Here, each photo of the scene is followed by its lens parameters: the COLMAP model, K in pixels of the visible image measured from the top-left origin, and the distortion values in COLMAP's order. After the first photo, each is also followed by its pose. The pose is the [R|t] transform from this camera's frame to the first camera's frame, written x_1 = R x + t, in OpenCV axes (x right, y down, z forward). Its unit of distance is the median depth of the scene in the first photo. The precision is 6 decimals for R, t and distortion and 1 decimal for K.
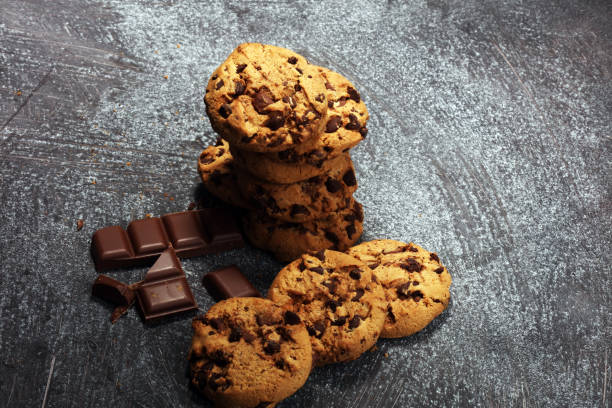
lens RADIAL K [[2013.9, 0, 306.0], [0, 2013.9, 204.0], [0, 0, 1]] dist [-0.113659, -0.815336]
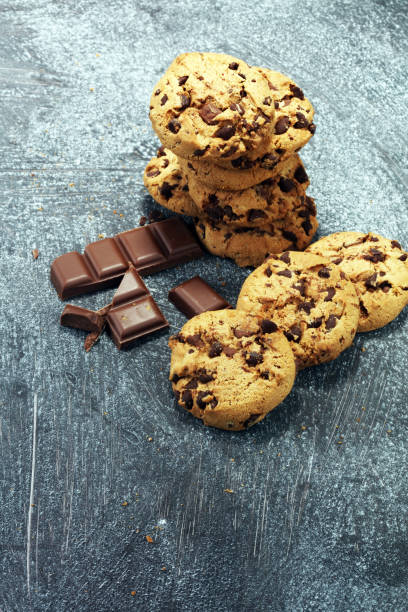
lens RADIAL K [[2013.9, 0, 204.0], [0, 2013.9, 306.0], [0, 0, 1]] dist [-0.113659, -0.815336]
pose [[0.991638, -0.124745, 0.033045, -0.065726], [0.121233, 0.988283, 0.092736, -0.046328], [-0.044226, -0.087954, 0.995142, 0.008438]]
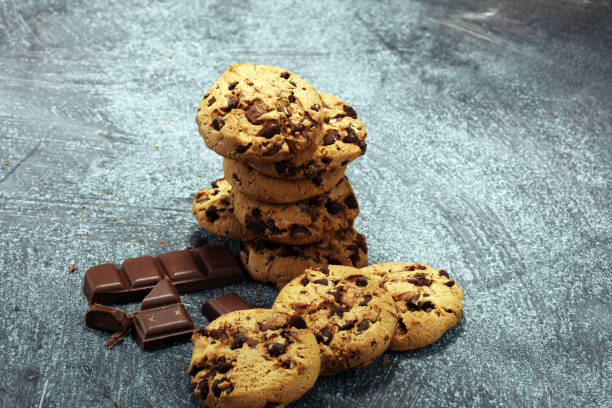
lens RADIAL K [[2013.9, 0, 306.0], [0, 2013.9, 204.0], [0, 0, 1]] dist [-0.113659, -0.815336]
pose [[0.998785, -0.048939, 0.005866, -0.005235], [0.049043, 0.974813, -0.217566, 0.193819], [0.004929, 0.217589, 0.976028, 0.061133]]
